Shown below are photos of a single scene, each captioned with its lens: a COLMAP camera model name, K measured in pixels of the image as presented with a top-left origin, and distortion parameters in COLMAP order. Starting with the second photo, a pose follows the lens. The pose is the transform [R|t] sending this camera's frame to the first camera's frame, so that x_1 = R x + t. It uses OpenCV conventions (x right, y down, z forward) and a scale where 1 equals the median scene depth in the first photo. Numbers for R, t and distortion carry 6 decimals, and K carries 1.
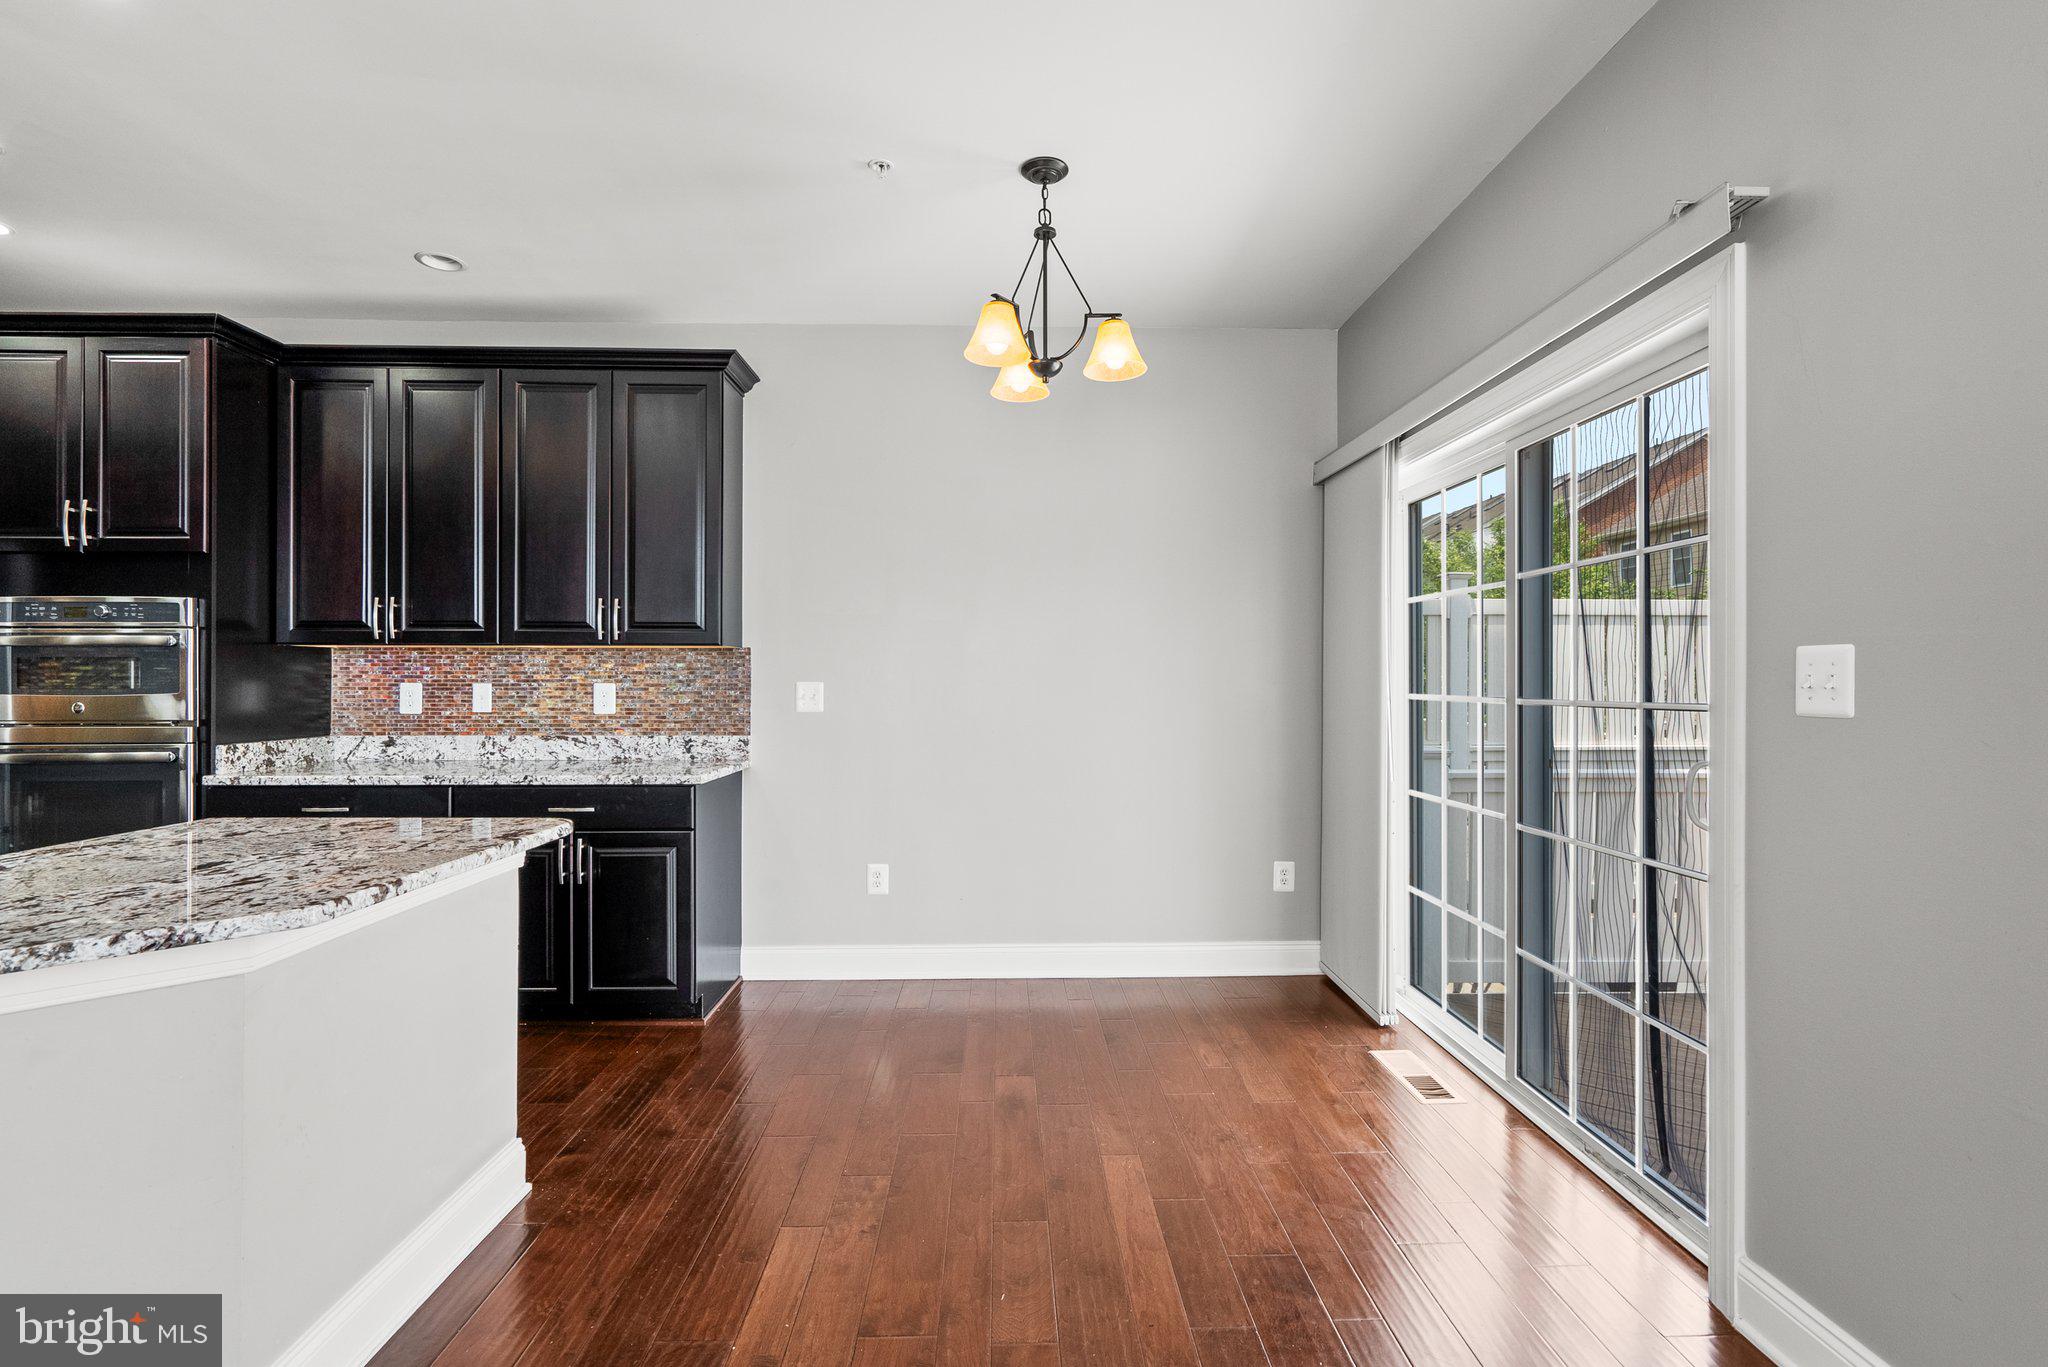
lens RADIAL K [[938.6, 0, 1026.3], [0, 938.6, 678.9], [0, 0, 1]] dist [-0.006581, 0.002681]
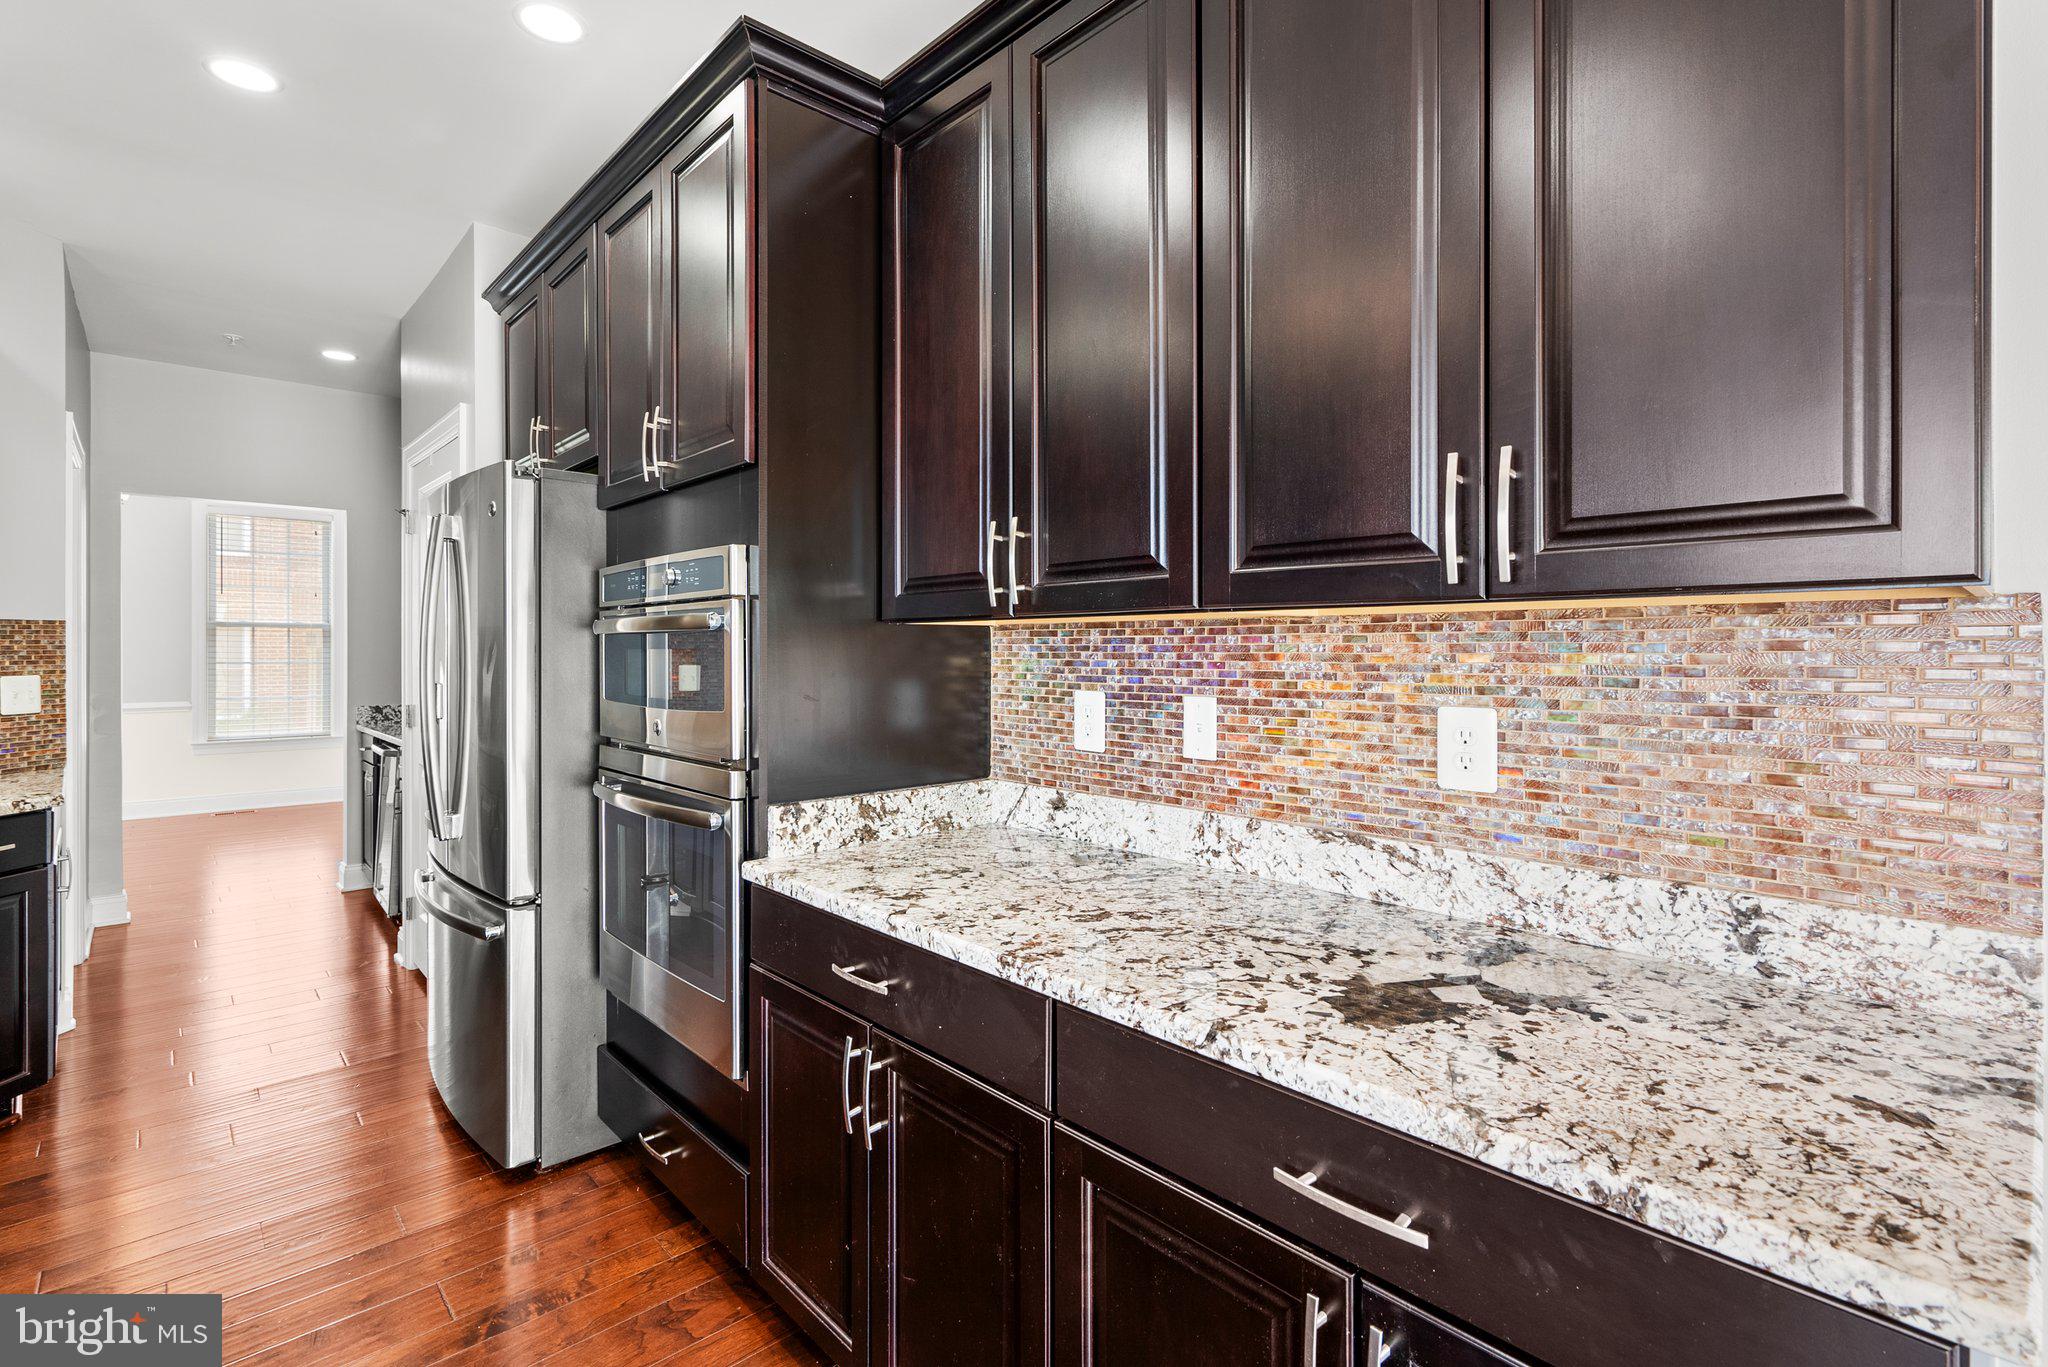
lens RADIAL K [[938.6, 0, 1033.9], [0, 938.6, 644.8], [0, 0, 1]] dist [-0.006581, 0.002681]
pose [[0.658594, -0.005844, -0.752476, -0.299967], [0.002209, 0.999981, -0.005832, -0.019133], [0.752495, 0.002179, 0.658594, 0.663760]]
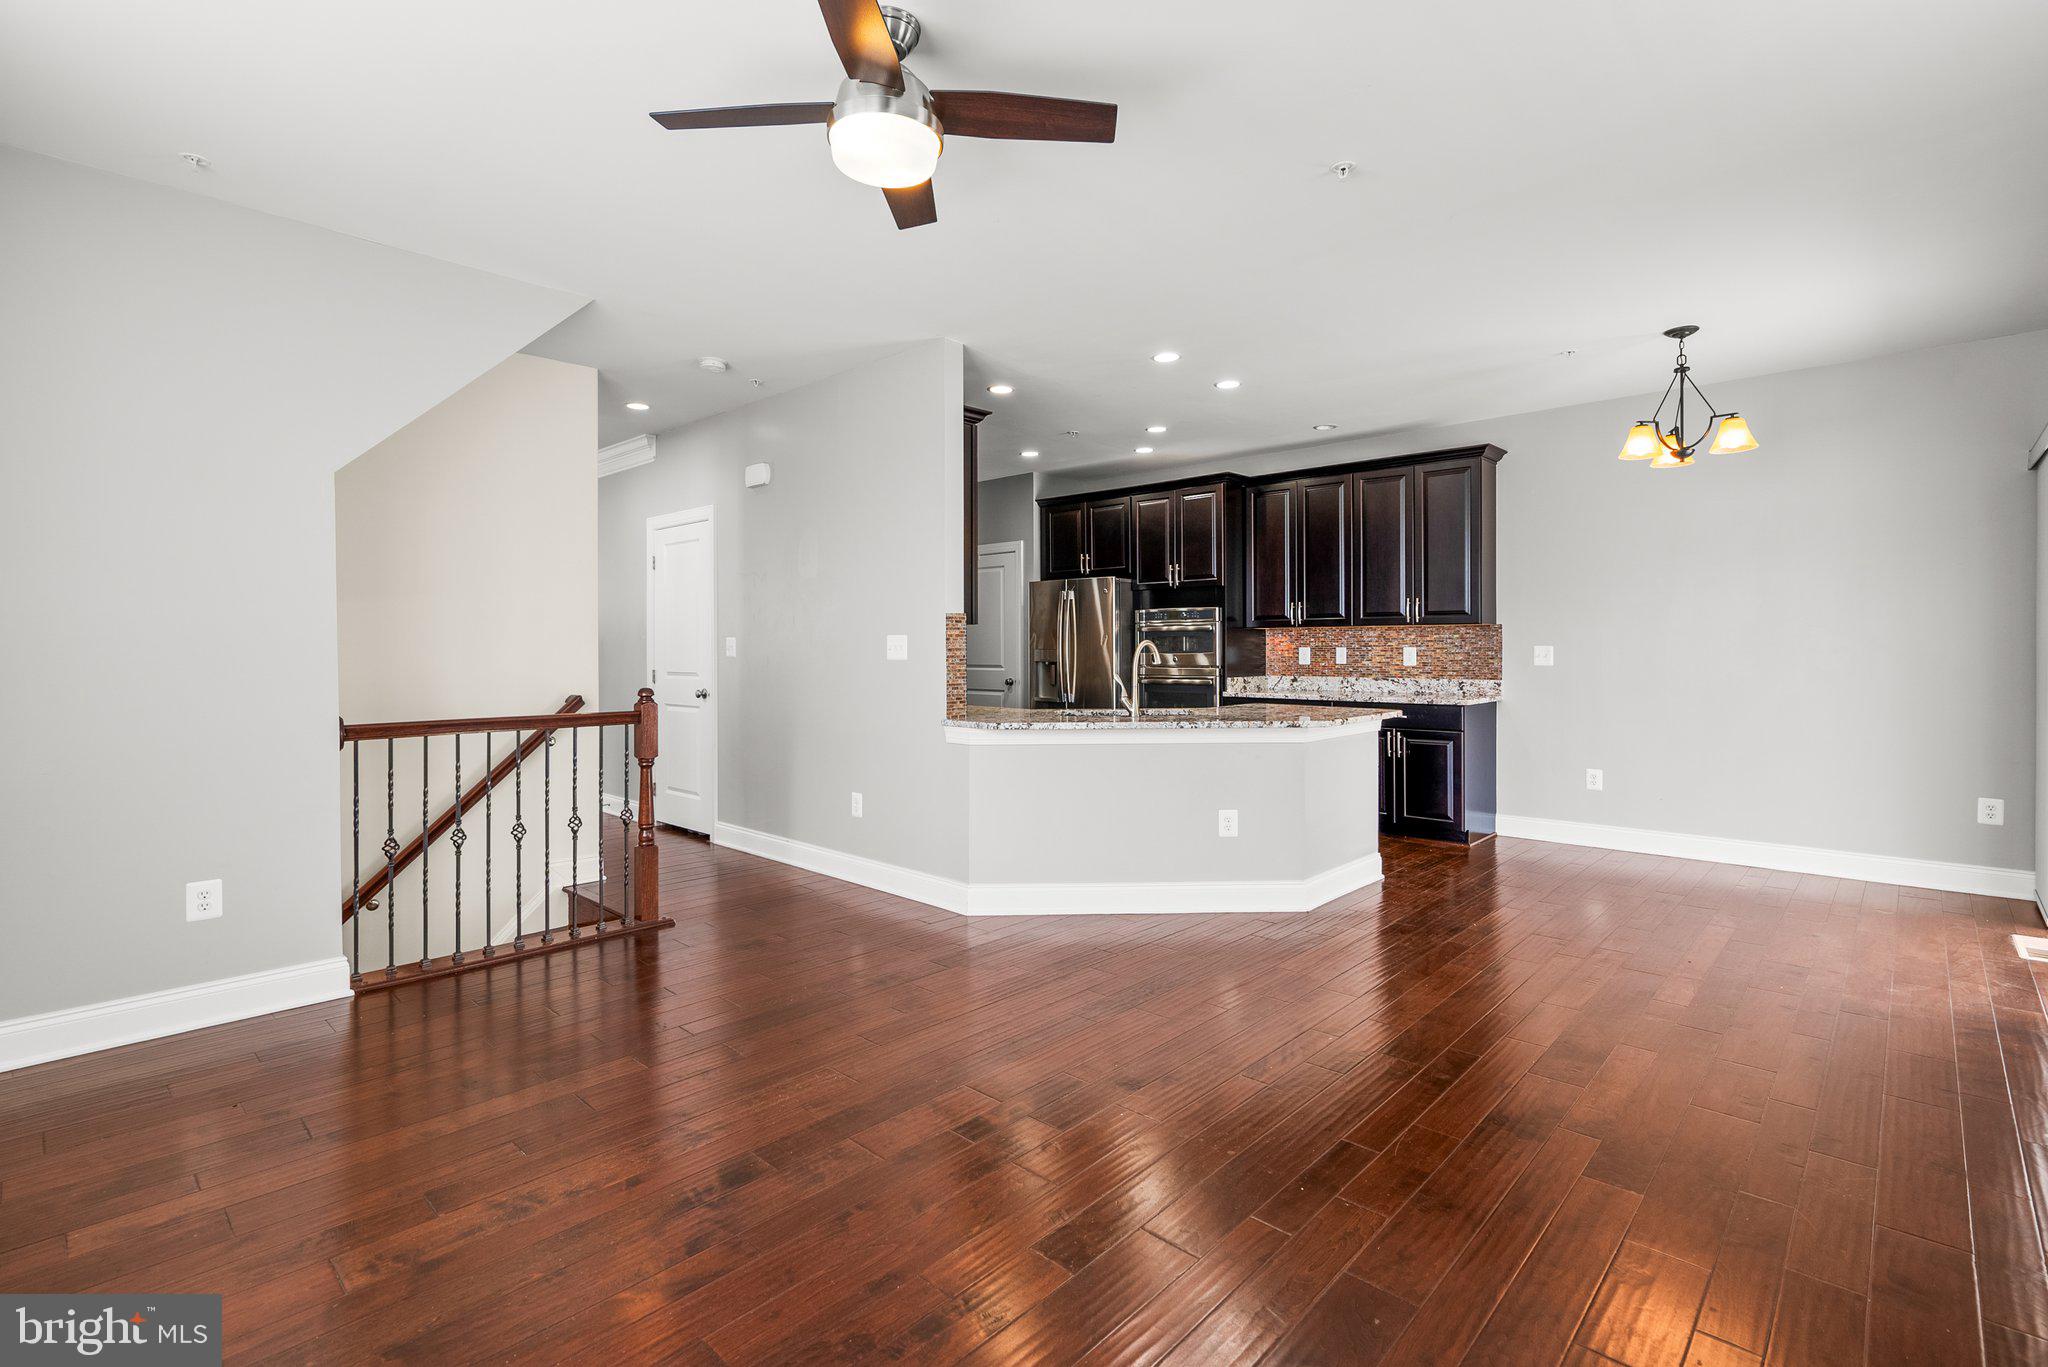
lens RADIAL K [[938.6, 0, 1030.5], [0, 938.6, 651.5], [0, 0, 1]] dist [-0.006581, 0.002681]
pose [[0.705813, -0.000596, -0.708398, 0.273183], [0.006246, 0.999966, 0.005382, -0.001146], [0.708371, -0.008223, 0.705793, -0.699068]]
